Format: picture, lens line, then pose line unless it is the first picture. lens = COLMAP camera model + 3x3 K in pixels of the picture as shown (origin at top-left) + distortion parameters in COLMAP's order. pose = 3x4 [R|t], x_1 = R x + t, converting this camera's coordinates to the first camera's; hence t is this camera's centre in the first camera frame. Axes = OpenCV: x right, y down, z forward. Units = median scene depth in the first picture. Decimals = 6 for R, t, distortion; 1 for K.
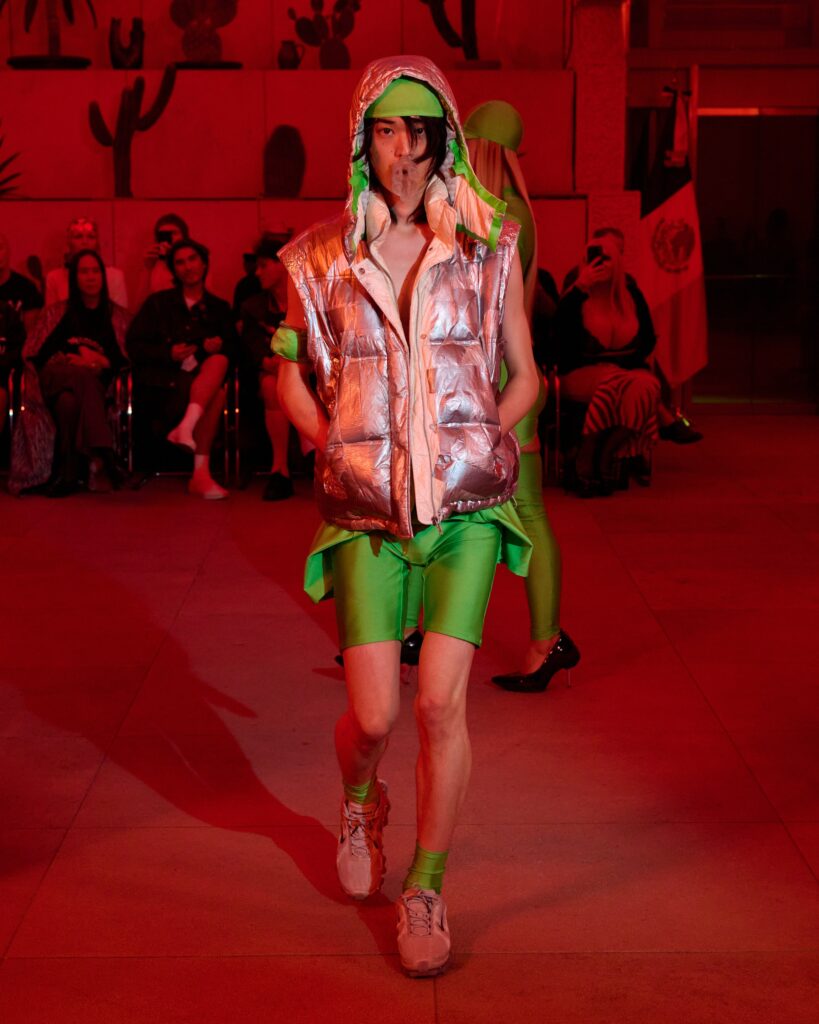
lens RADIAL K [[2042.5, 0, 422.6], [0, 2042.5, 560.7], [0, 0, 1]] dist [-0.002592, 0.133186]
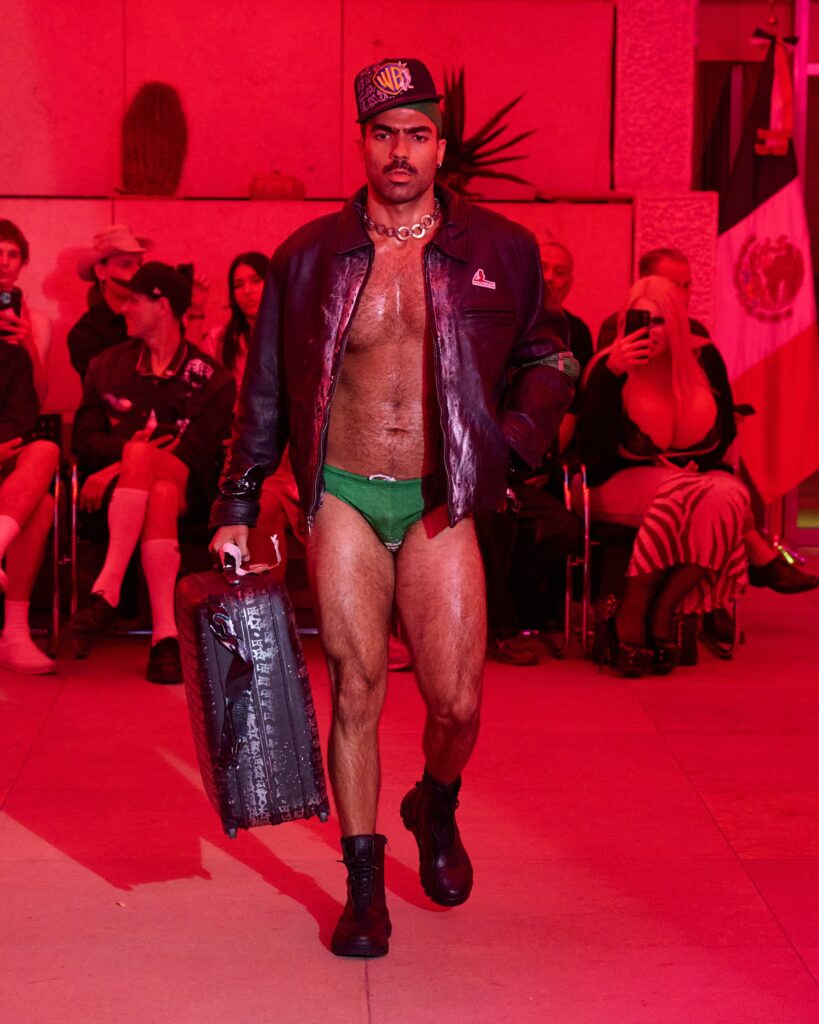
lens RADIAL K [[2780.0, 0, 381.2], [0, 2780.0, 599.6], [0, 0, 1]] dist [0.016468, -0.084079]
pose [[0.999840, 0.009062, 0.015448, -0.009583], [-0.008326, 0.998859, -0.047022, -0.013662], [-0.015857, 0.046886, 0.998774, 0.148430]]
